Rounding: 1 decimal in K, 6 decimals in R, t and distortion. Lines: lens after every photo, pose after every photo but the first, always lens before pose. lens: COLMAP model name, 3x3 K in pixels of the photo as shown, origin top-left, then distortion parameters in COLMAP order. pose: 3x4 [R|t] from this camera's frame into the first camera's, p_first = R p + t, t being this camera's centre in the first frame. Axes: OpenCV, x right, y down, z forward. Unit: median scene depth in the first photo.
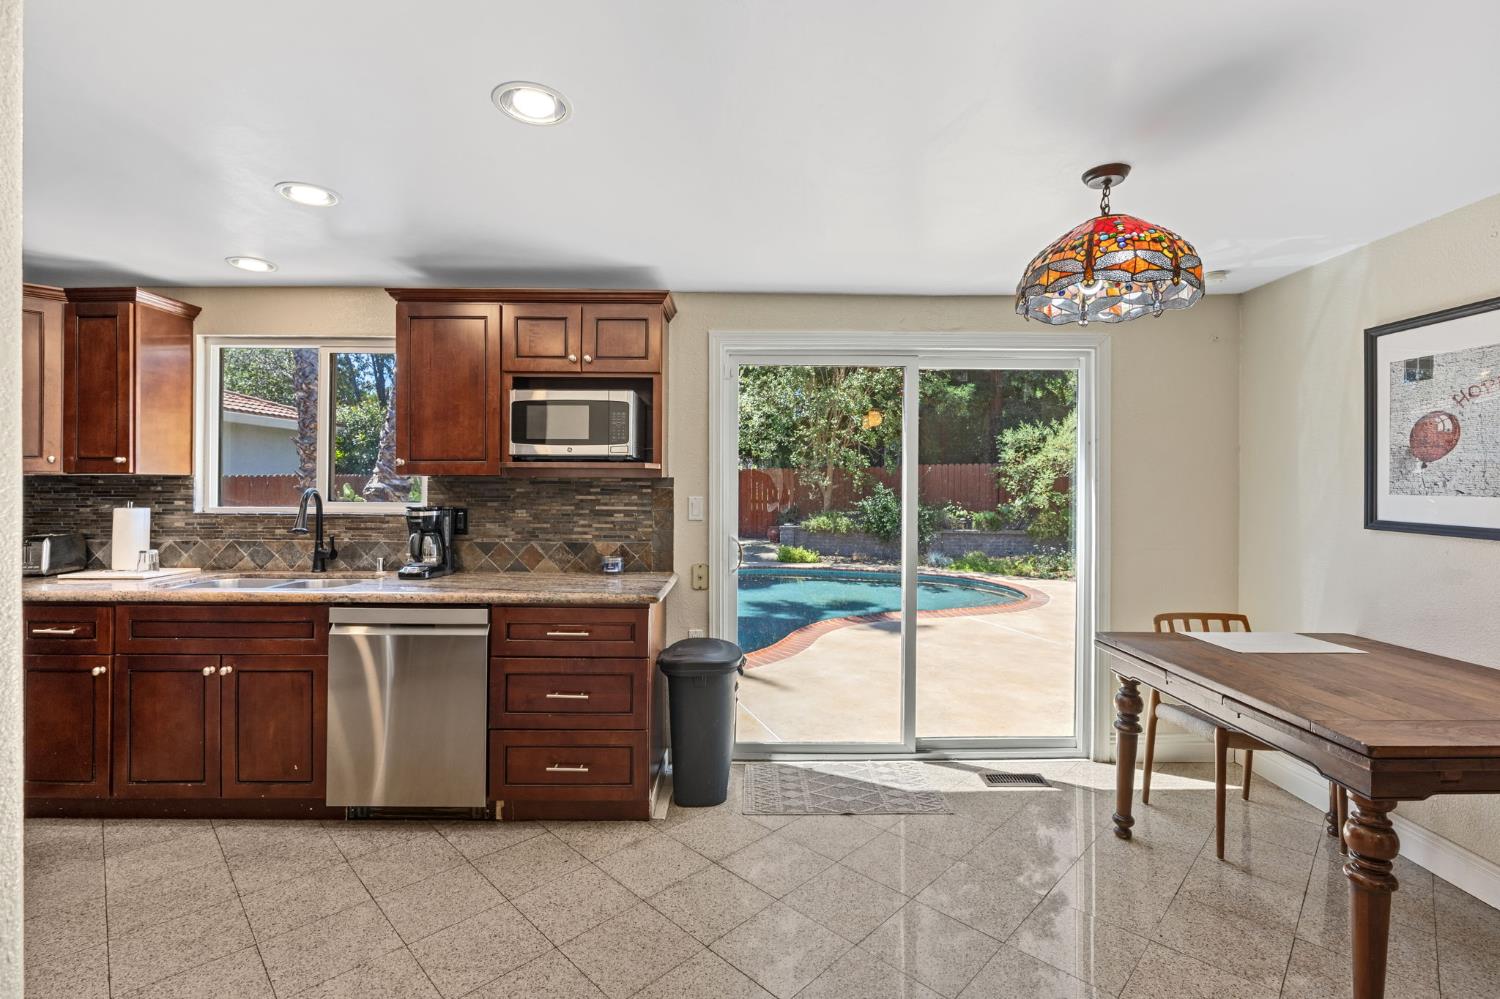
lens RADIAL K [[664.1, 0, 750.4], [0, 664.1, 490.1], [0, 0, 1]] dist [-0.003754, -0.000366]
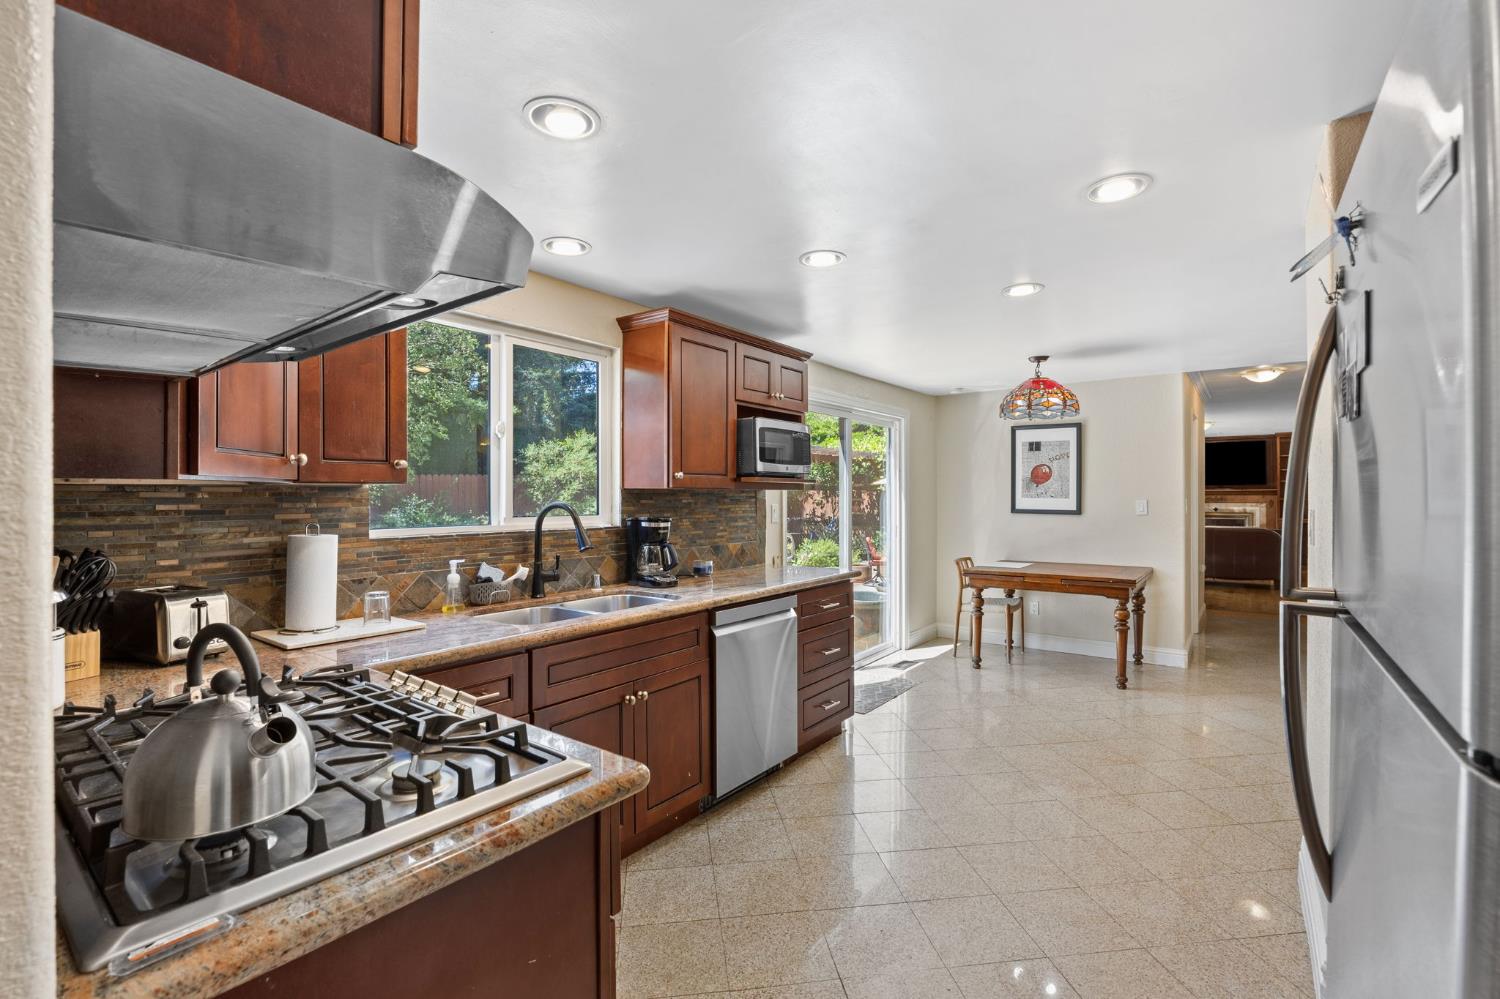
lens RADIAL K [[664.1, 0, 744.5], [0, 664.1, 497.6], [0, 0, 1]] dist [-0.003754, -0.000366]
pose [[0.616496, -0.007763, 0.787320, -1.248501], [0.011056, 0.999938, 0.001202, -0.007122], [-0.787280, 0.007963, 0.616544, 0.257152]]
